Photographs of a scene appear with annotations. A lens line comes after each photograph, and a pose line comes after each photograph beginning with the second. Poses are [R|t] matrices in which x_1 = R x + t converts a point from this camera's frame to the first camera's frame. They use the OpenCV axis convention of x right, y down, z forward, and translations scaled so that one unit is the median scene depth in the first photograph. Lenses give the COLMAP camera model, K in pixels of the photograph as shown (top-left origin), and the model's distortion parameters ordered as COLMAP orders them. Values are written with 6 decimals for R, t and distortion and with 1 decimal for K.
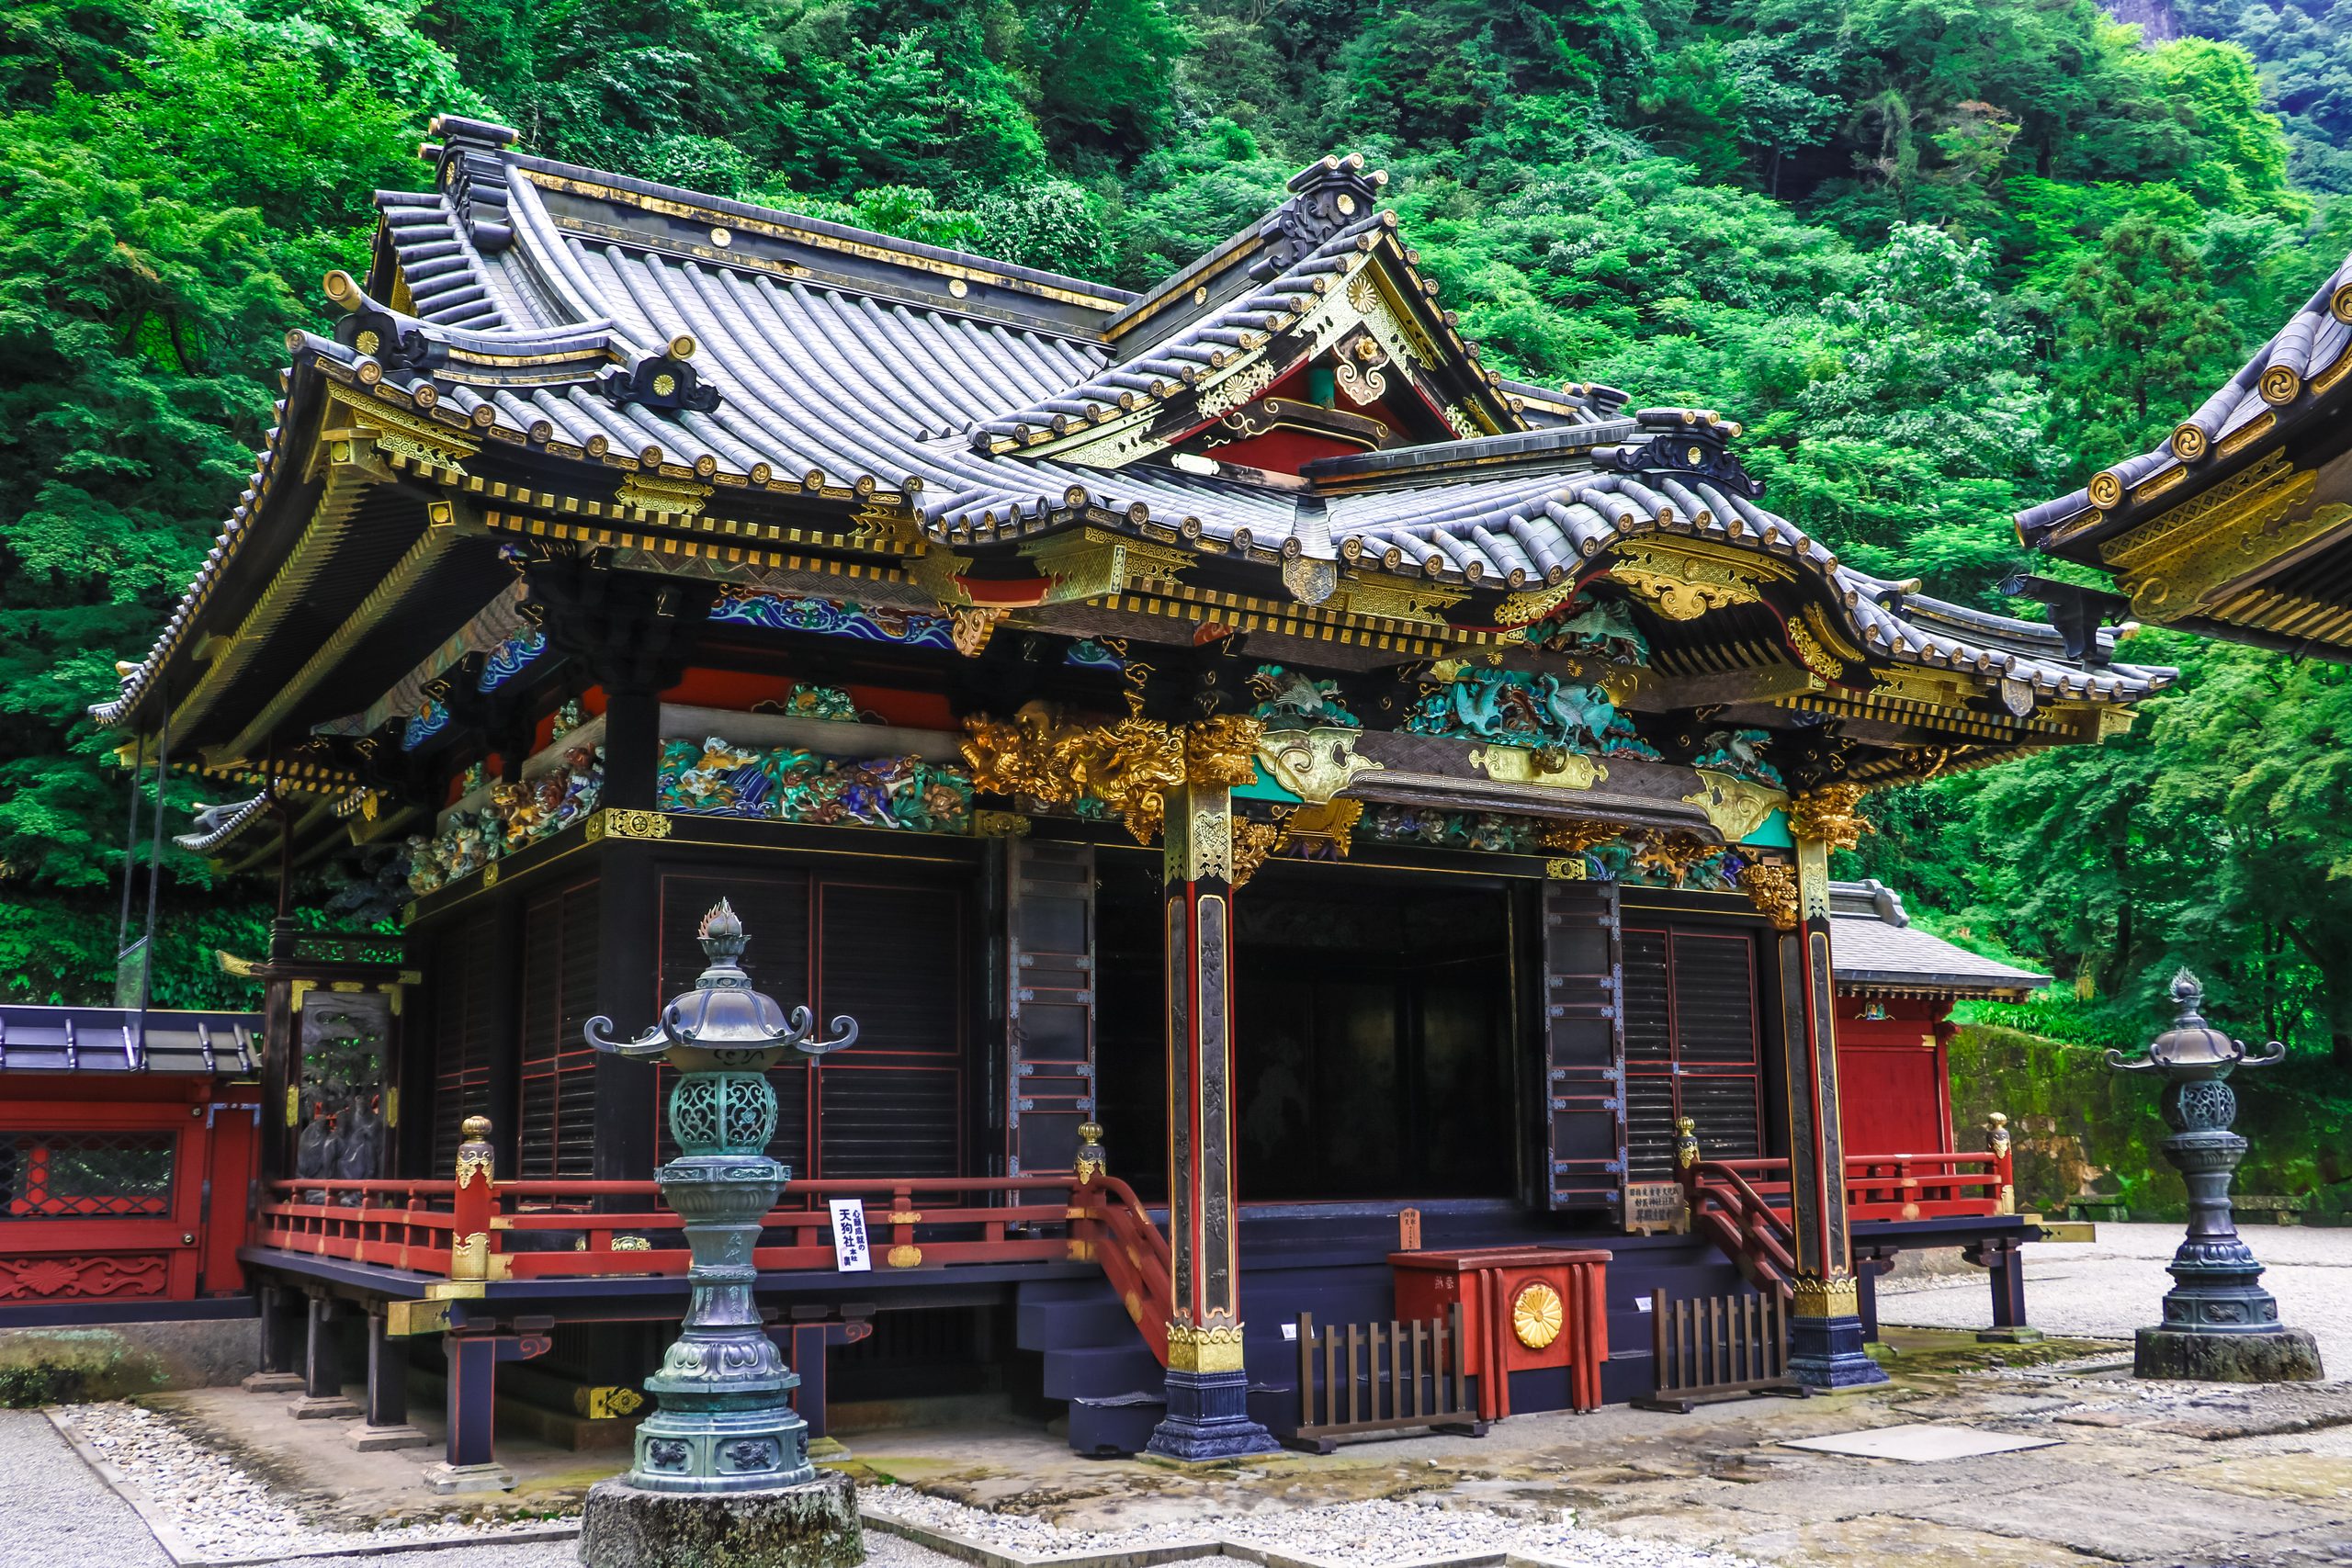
lens RADIAL K [[2171.1, 0, 1261.4], [0, 2171.1, 760.0], [0, 0, 1]] dist [-0.091913, 0.009487]
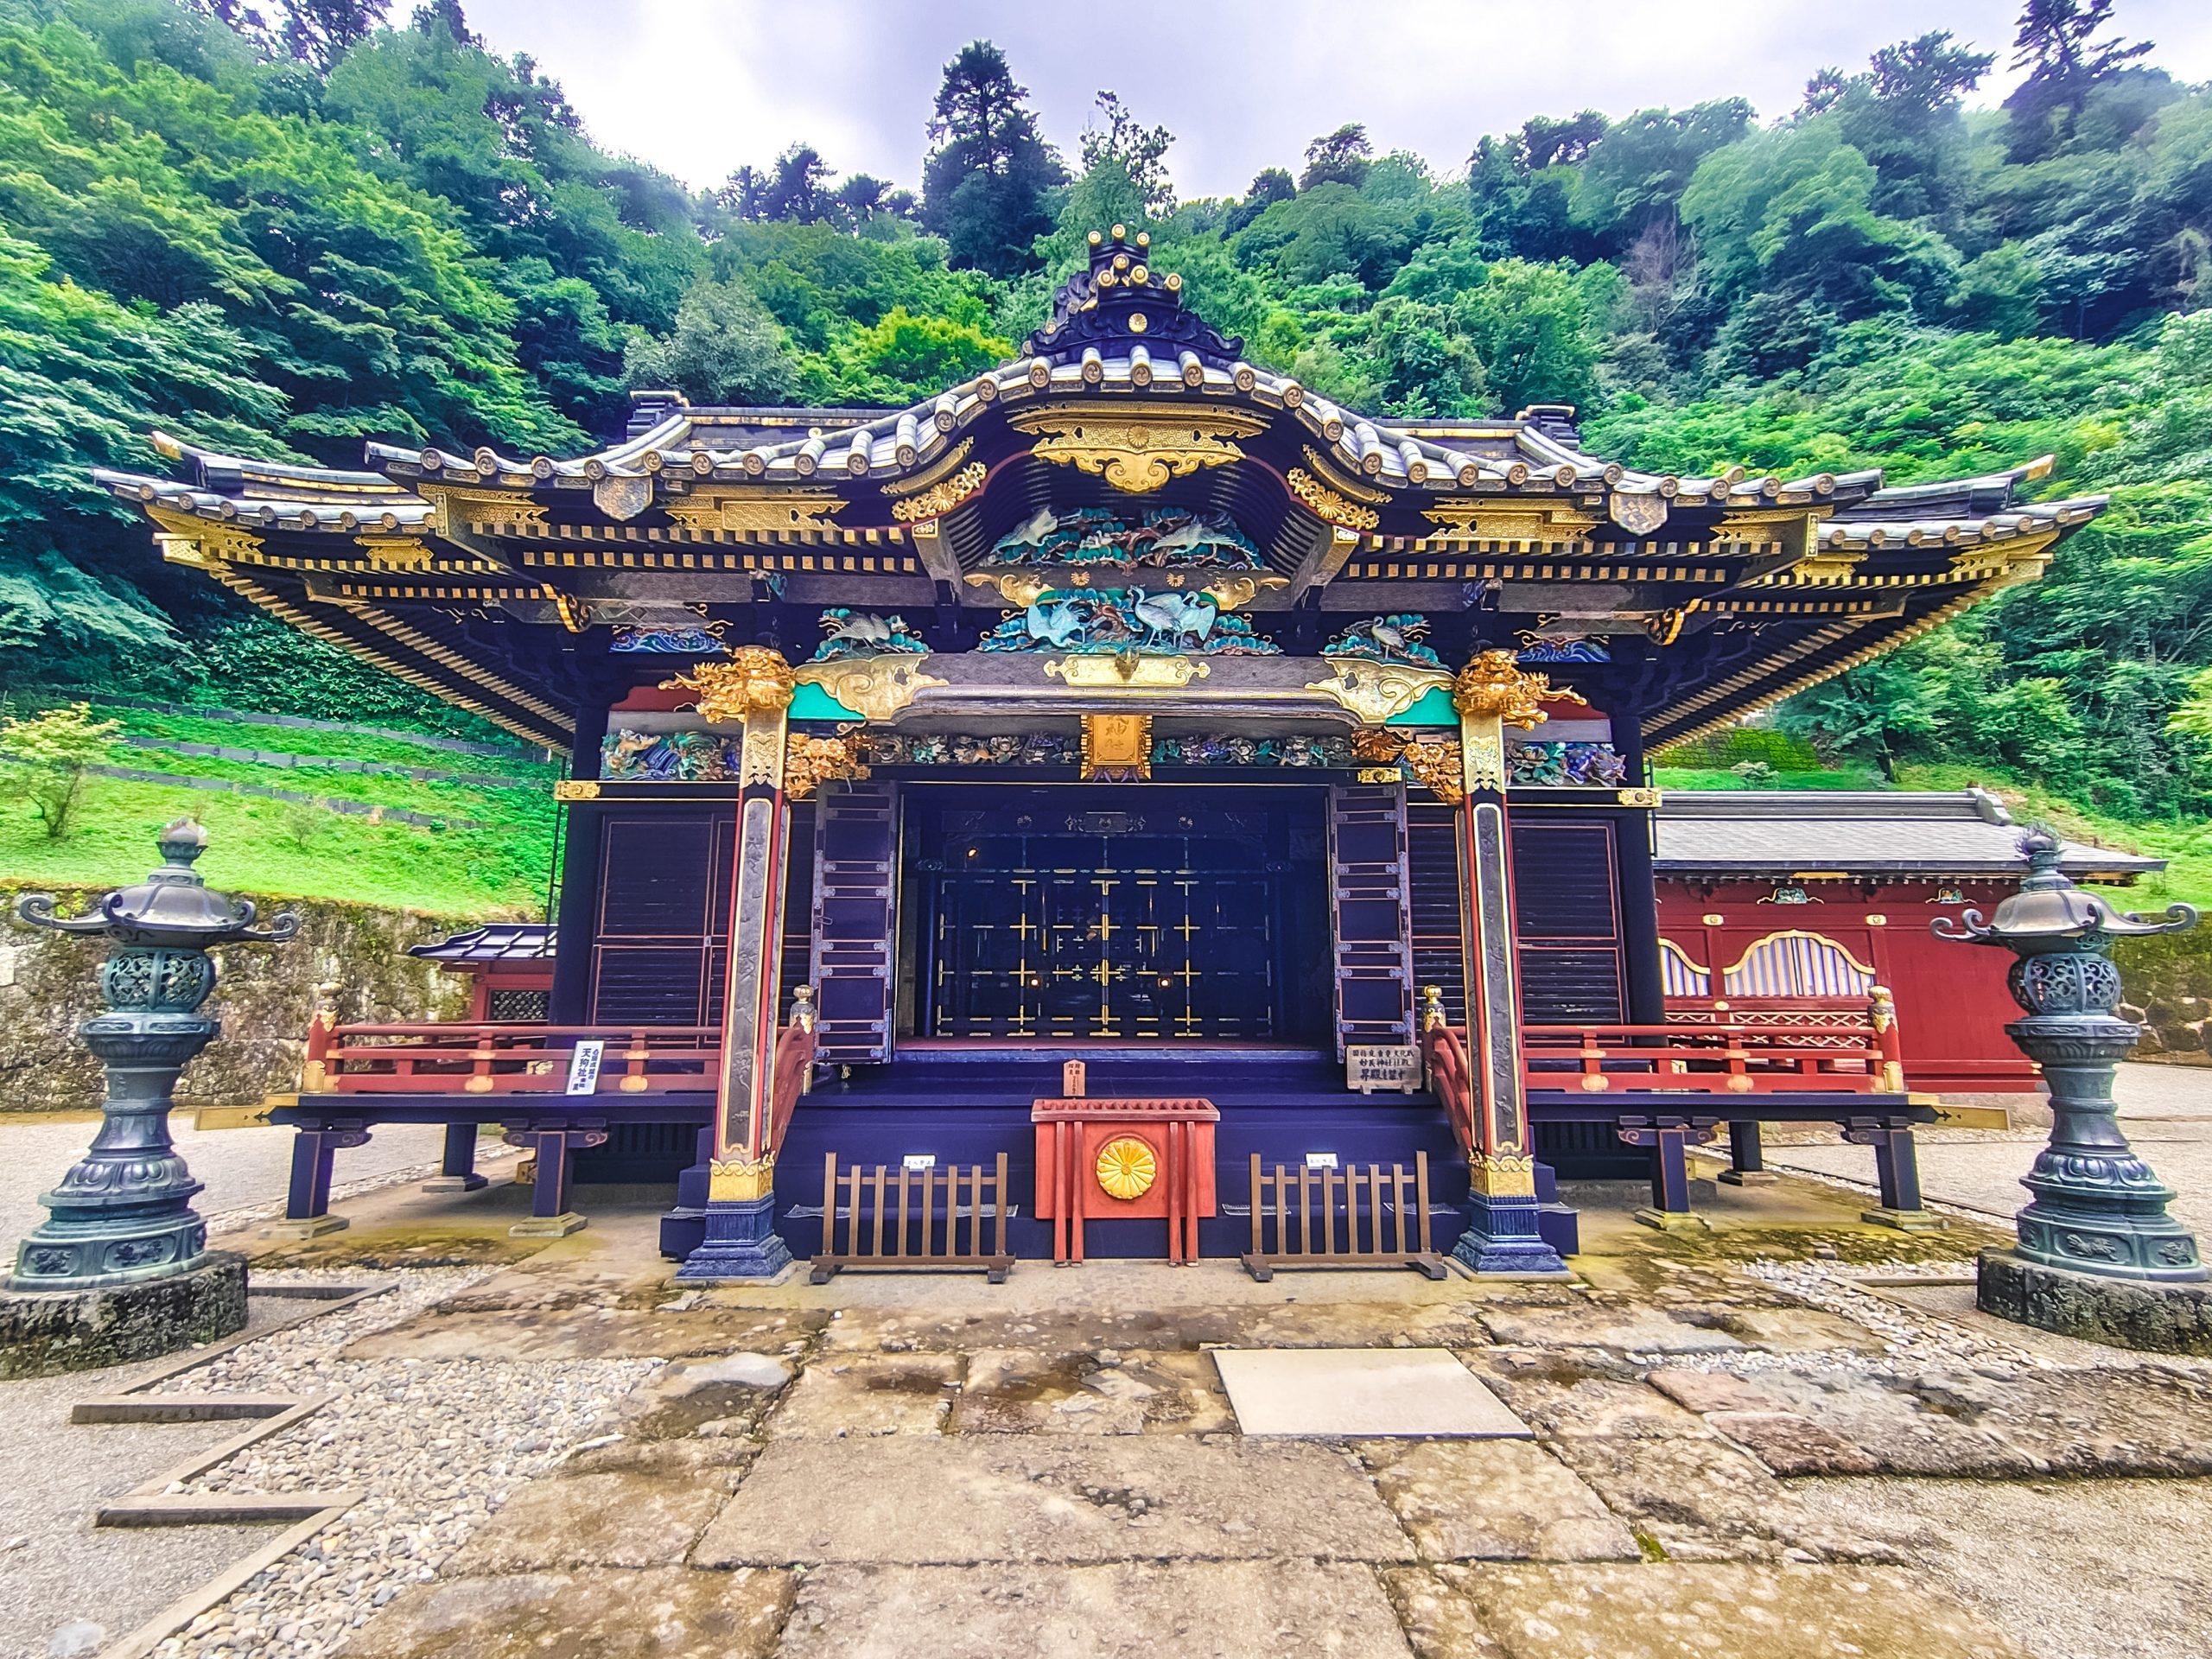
lens RADIAL K [[1051.1, 0, 1106.0], [0, 1051.1, 829.5], [0, 0, 1]] dist [0.002028, -0.000471]
pose [[0.845712, -0.069497, -0.529095, 0.307381], [0.081966, 0.996635, 0.000107, 0.064602], [0.527307, -0.043458, 0.848563, 0.411394]]
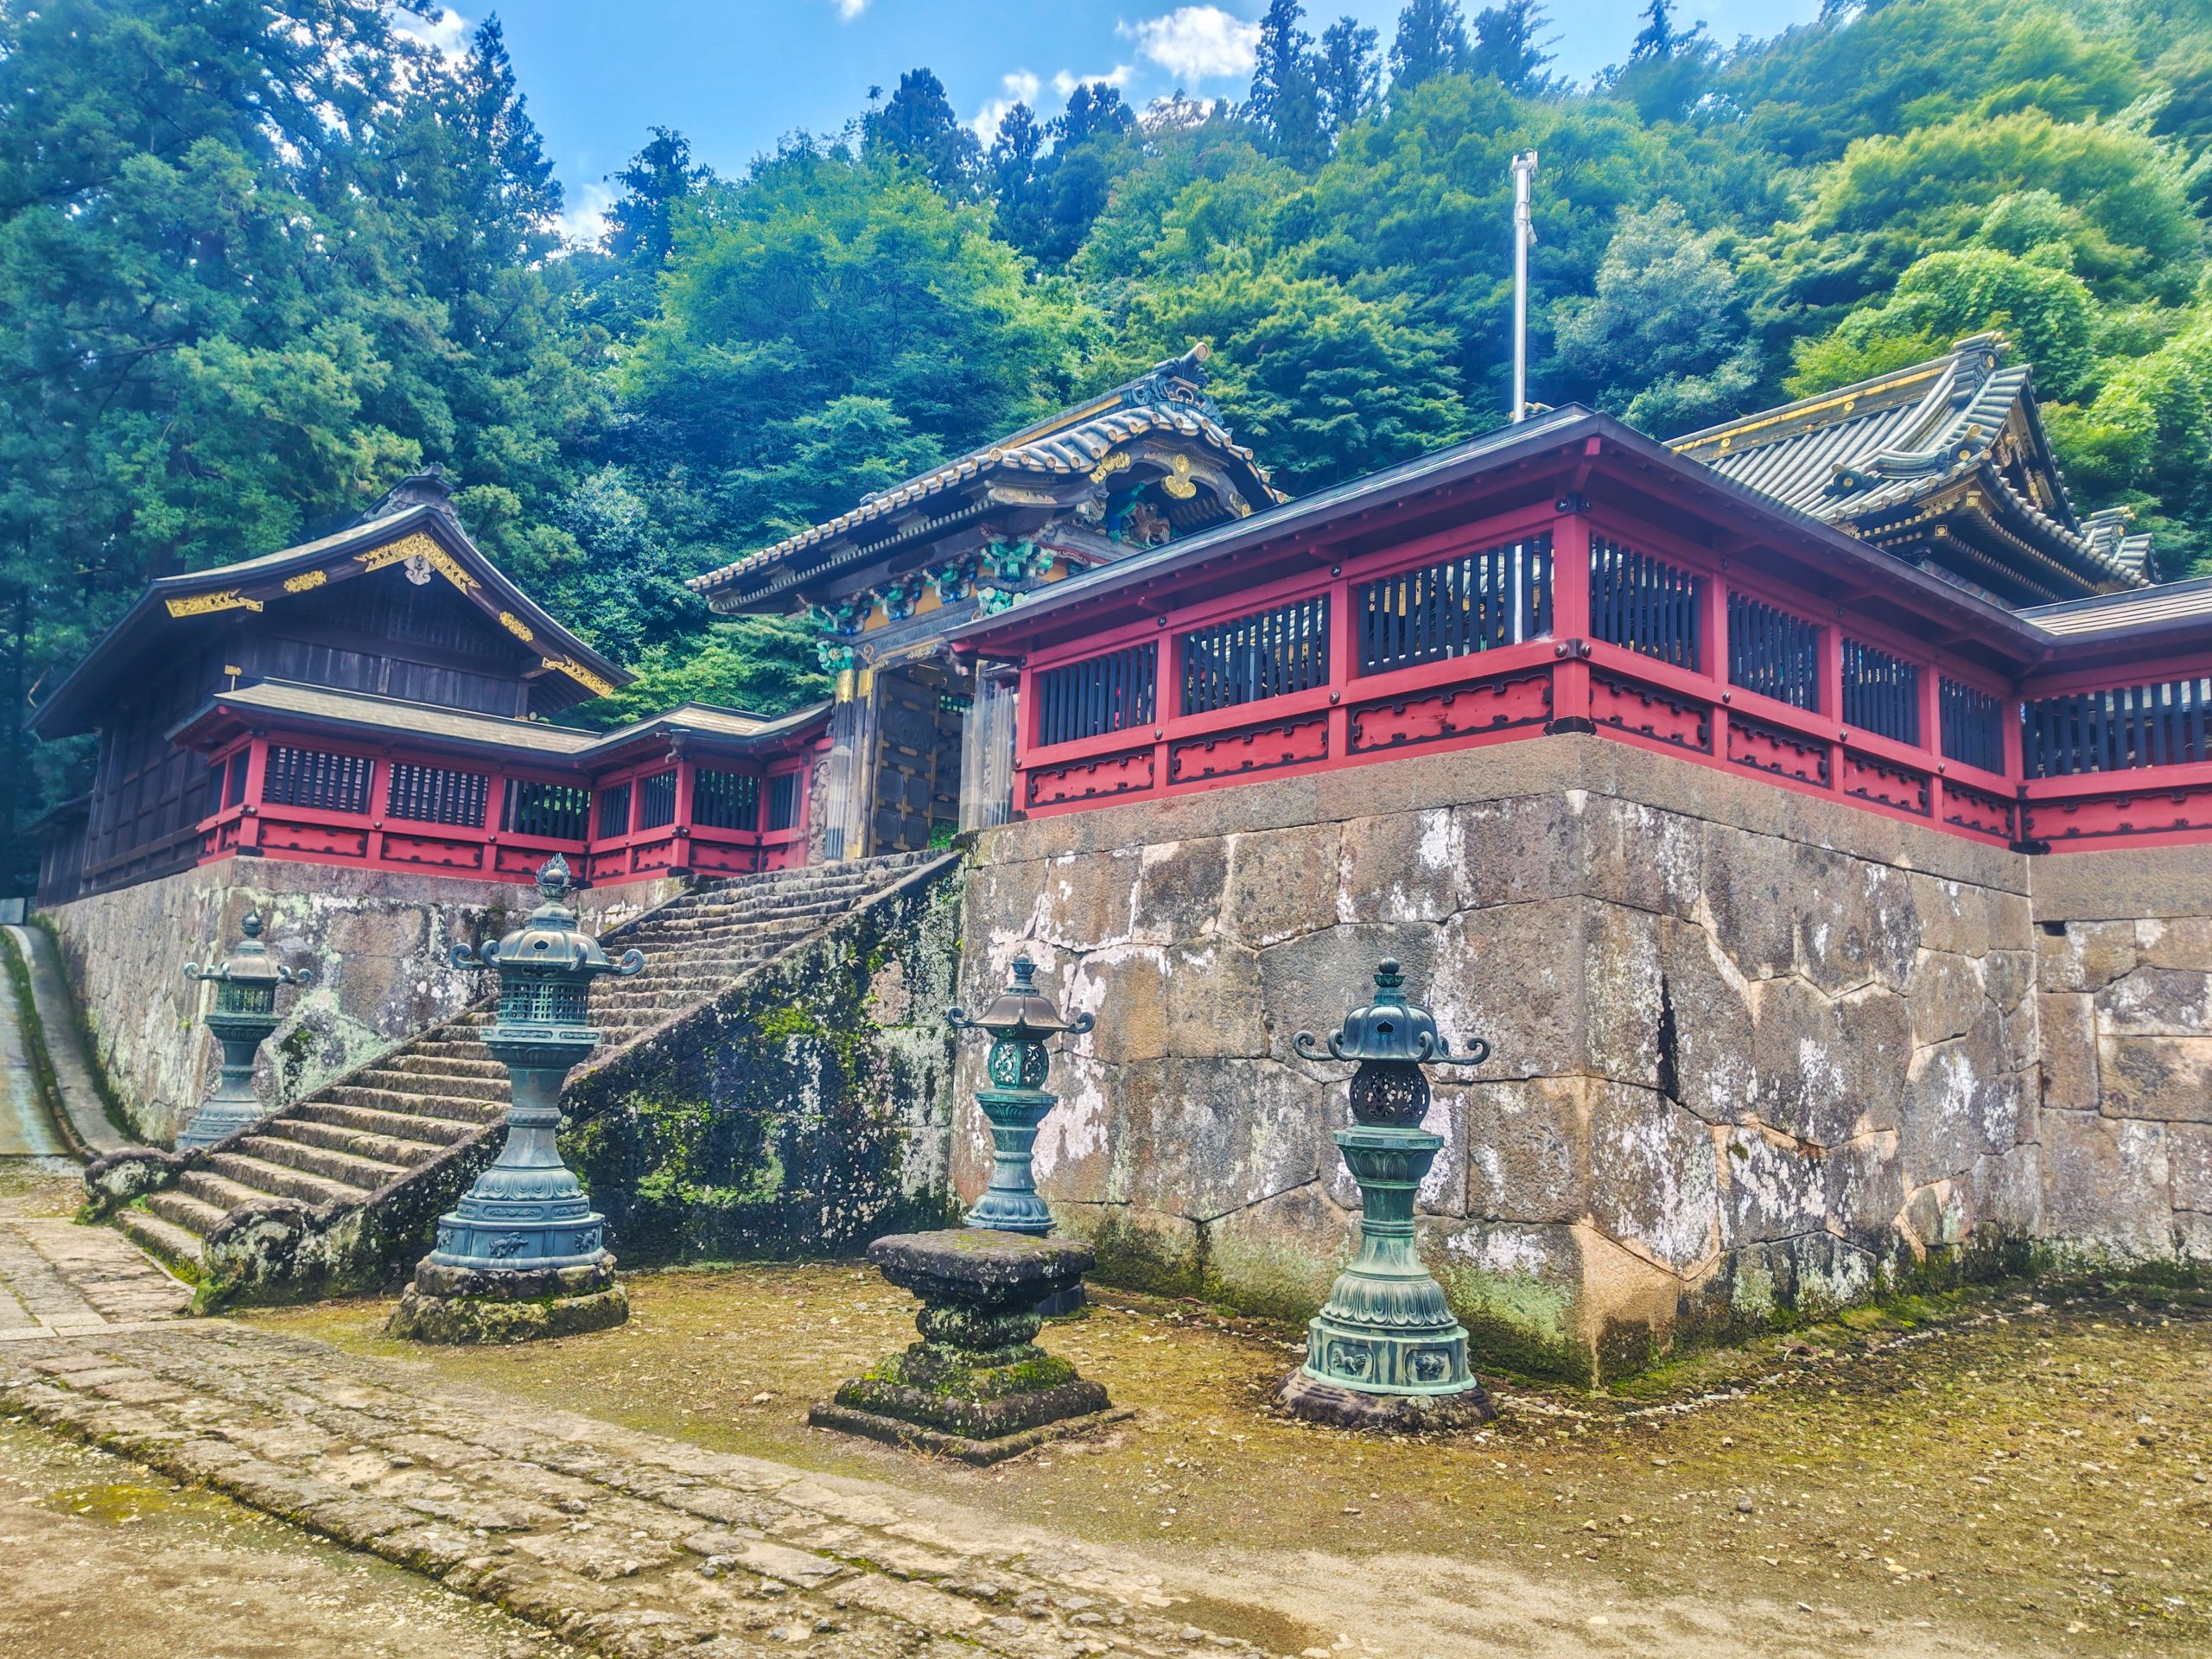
lens RADIAL K [[1593.3, 0, 1106.0], [0, 1593.3, 829.5], [0, 0, 1]] dist [0.009468, 0.000601]
pose [[0.112682, -0.121424, -0.986184, 1.419527], [0.144767, 0.983921, -0.104604, 0.235382], [0.983029, -0.130980, 0.128448, 0.280387]]
